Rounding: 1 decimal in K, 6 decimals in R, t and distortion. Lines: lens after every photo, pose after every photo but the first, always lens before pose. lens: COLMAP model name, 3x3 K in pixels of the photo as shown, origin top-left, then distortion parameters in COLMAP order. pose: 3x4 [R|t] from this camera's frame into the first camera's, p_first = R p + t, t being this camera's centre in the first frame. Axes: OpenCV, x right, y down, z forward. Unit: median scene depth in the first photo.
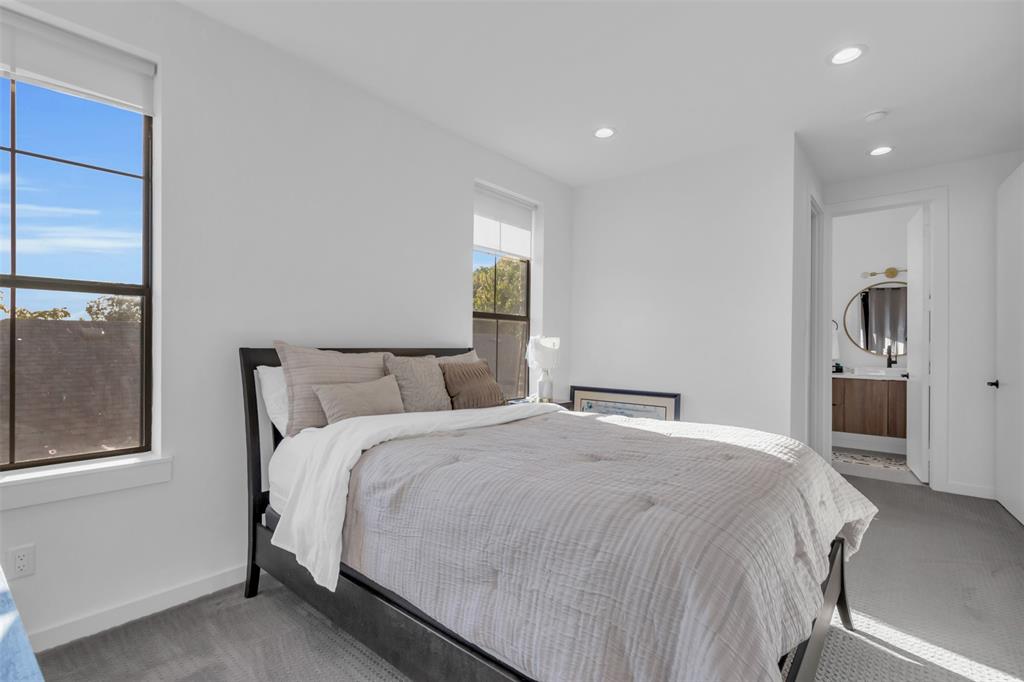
lens RADIAL K [[470.6, 0, 511.4], [0, 470.6, 340.2], [0, 0, 1]] dist [0.000751, -0.000601]
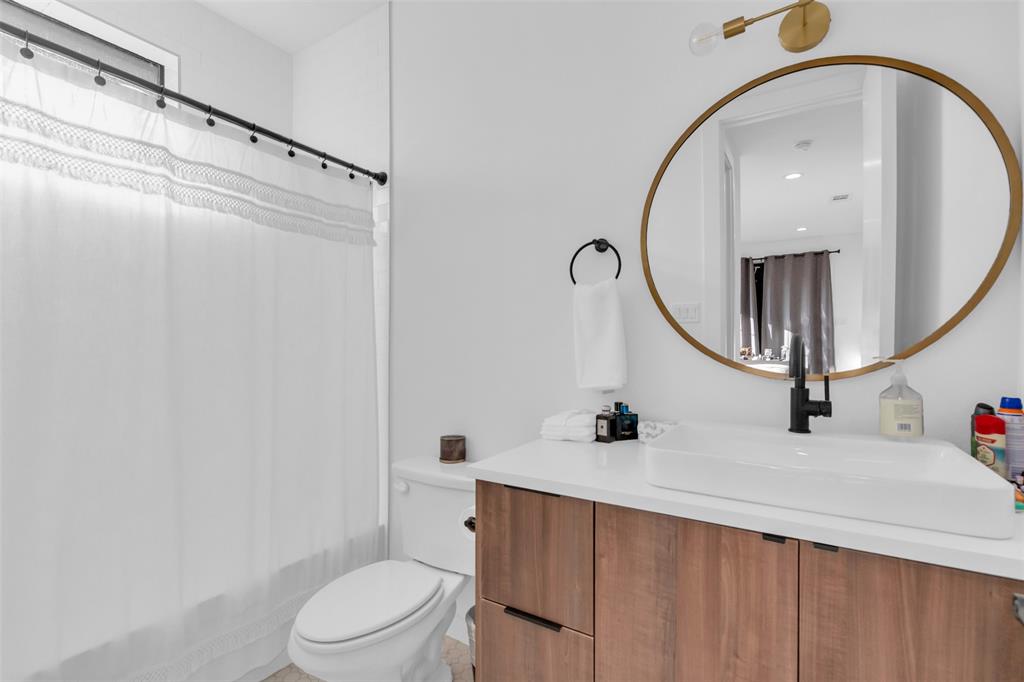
lens RADIAL K [[470.6, 0, 512.1], [0, 470.6, 344.3], [0, 0, 1]] dist [0.000751, -0.000601]
pose [[0.989324, -0.007695, 0.145531, 0.593265], [0.006548, 0.999944, 0.008358, 0.013588], [-0.145587, -0.007315, 0.989318, 0.745627]]
